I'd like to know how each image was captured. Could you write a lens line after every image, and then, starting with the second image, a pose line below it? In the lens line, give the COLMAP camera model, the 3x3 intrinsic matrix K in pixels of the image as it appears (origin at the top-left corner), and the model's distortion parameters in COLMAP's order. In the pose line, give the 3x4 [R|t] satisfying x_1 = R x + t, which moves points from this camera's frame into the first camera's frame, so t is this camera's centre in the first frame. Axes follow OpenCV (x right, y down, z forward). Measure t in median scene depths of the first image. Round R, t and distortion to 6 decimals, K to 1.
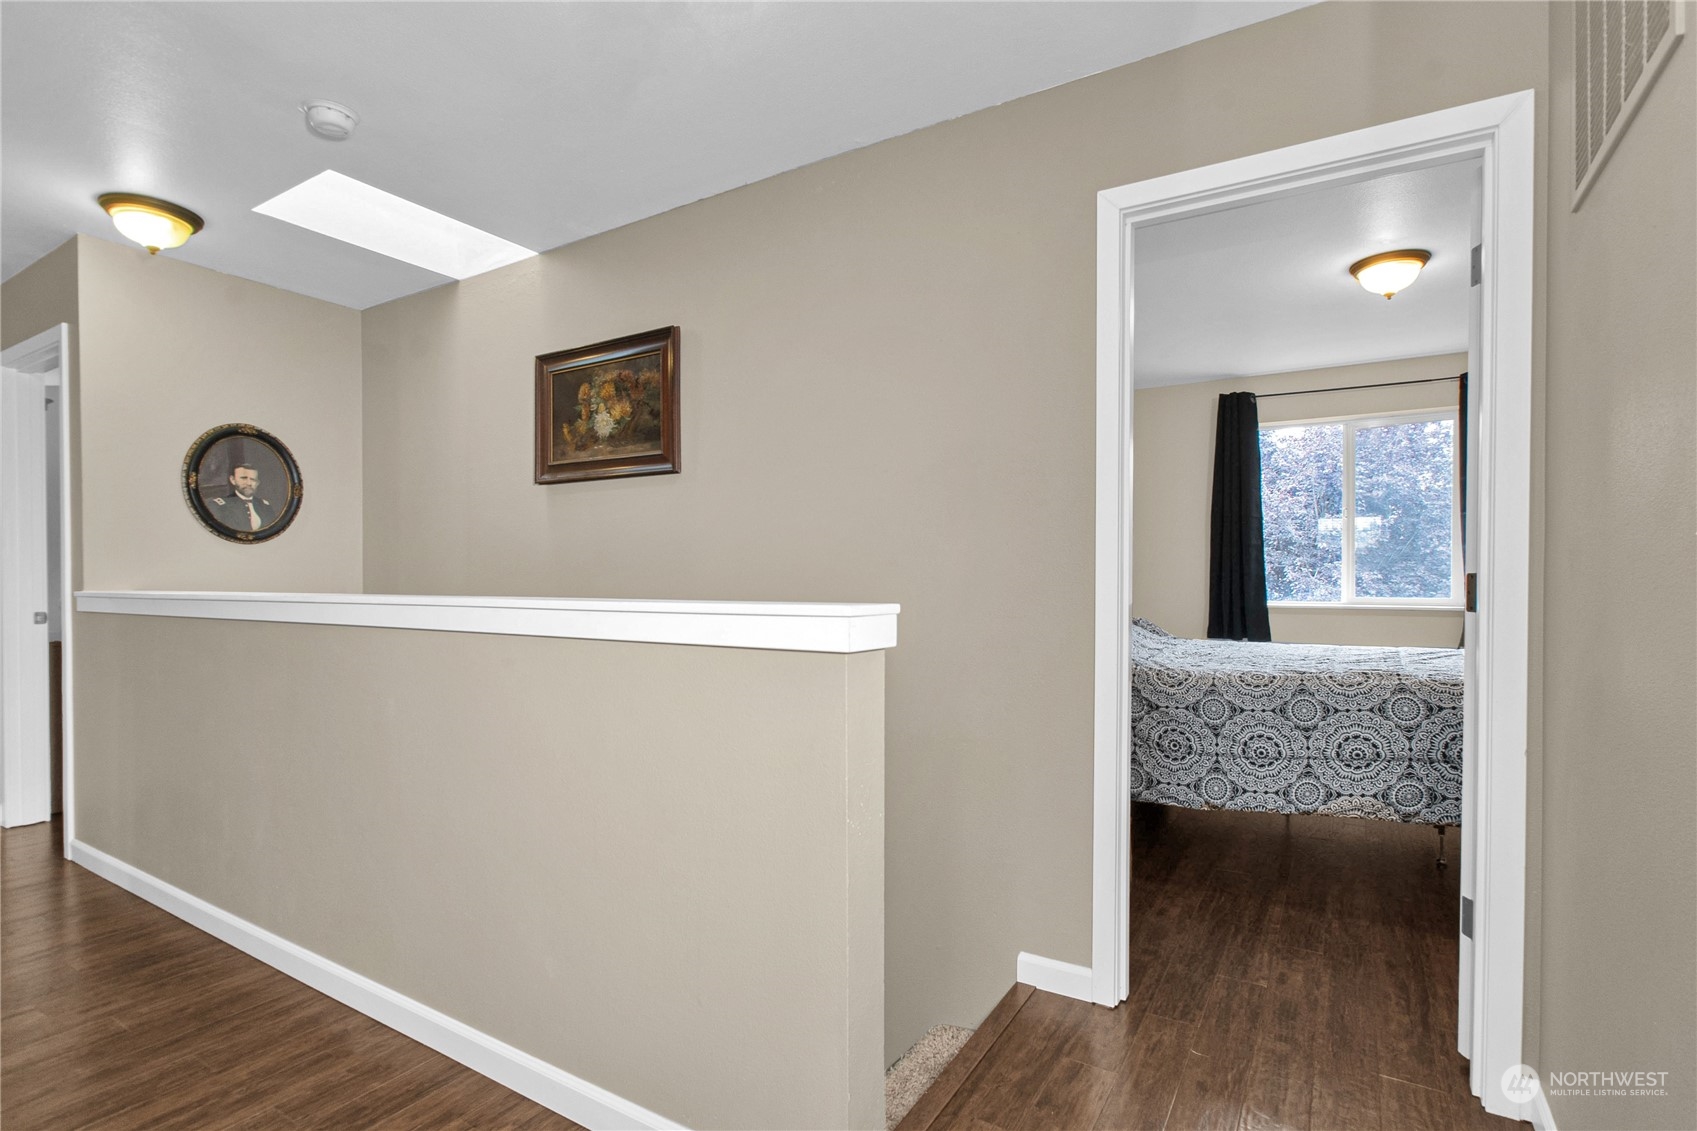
lens RADIAL K [[804.5, 0, 848.5], [0, 804.5, 566.4], [0, 0, 1]] dist [-0.004006, 0.006807]
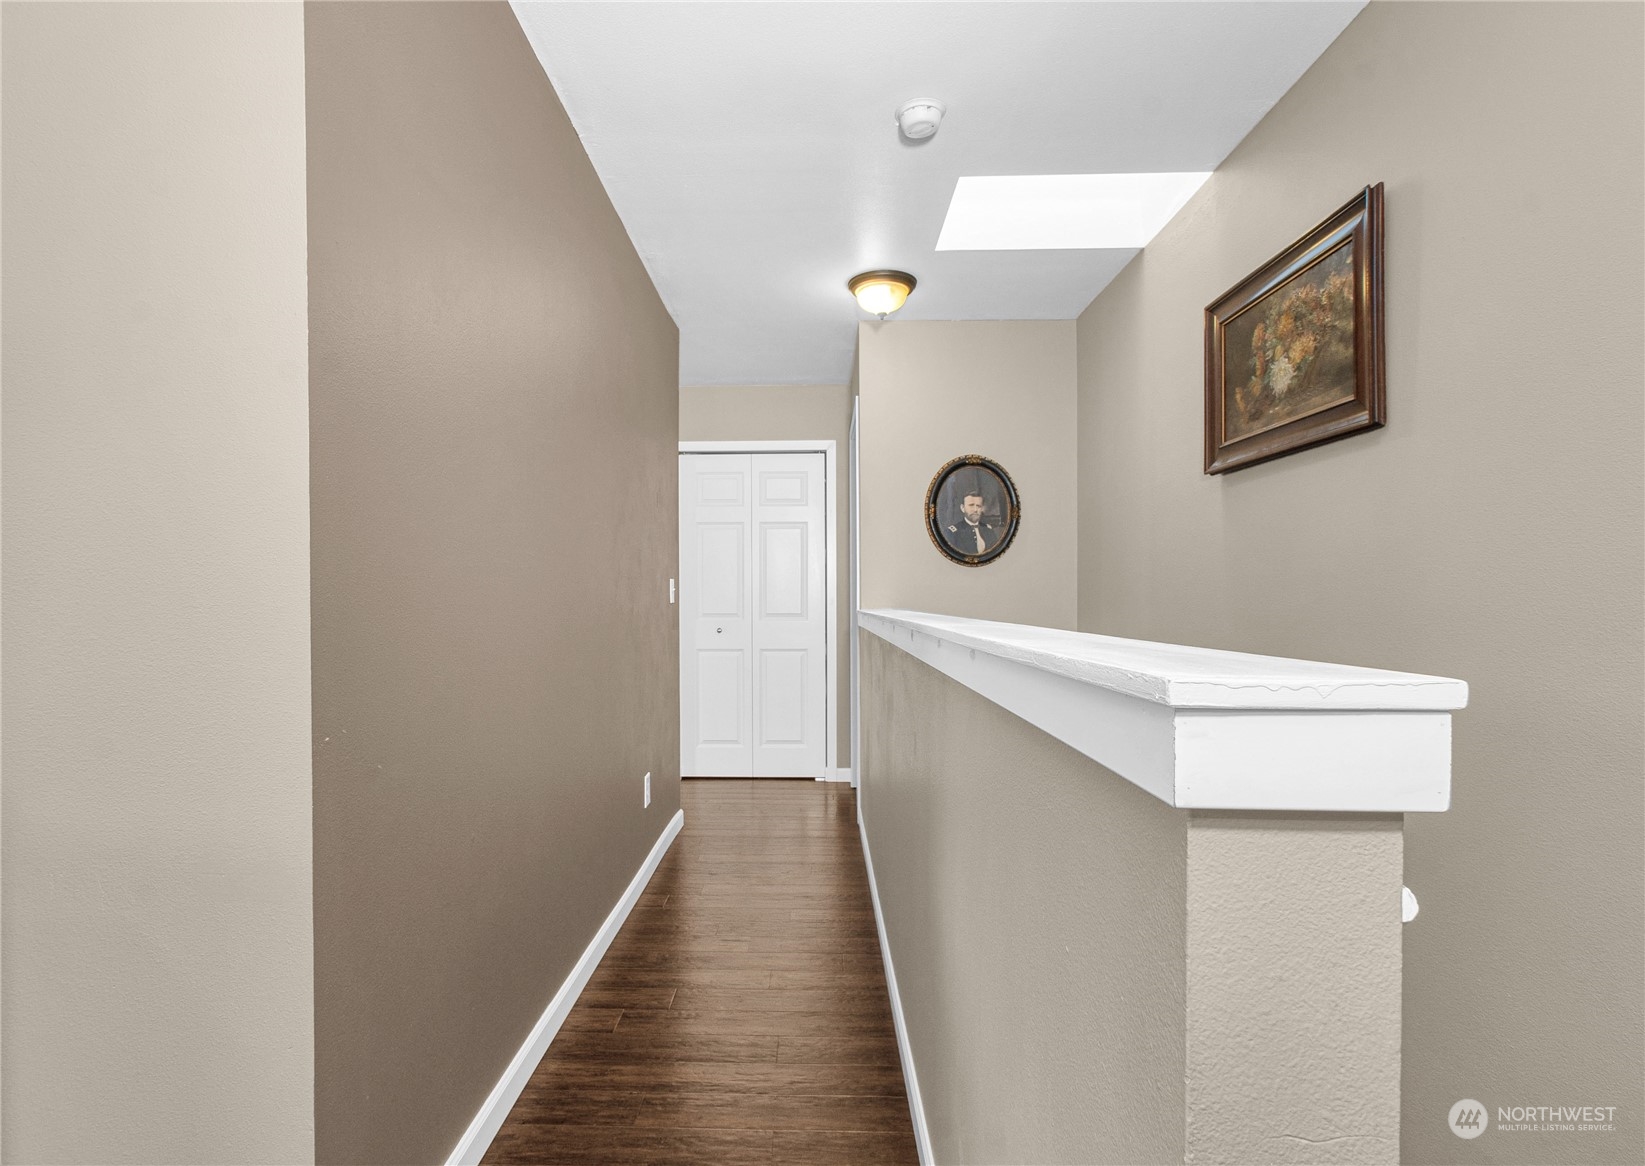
lens RADIAL K [[824.2, 0, 819.8], [0, 824.2, 591.6], [0, 0, 1]] dist [0.006474, 0.000622]
pose [[0.500343, -0.005944, -0.865807, 0.105375], [0.009826, 0.999951, -0.001187, 0.004692], [0.865772, -0.007913, 0.500377, 0.295440]]
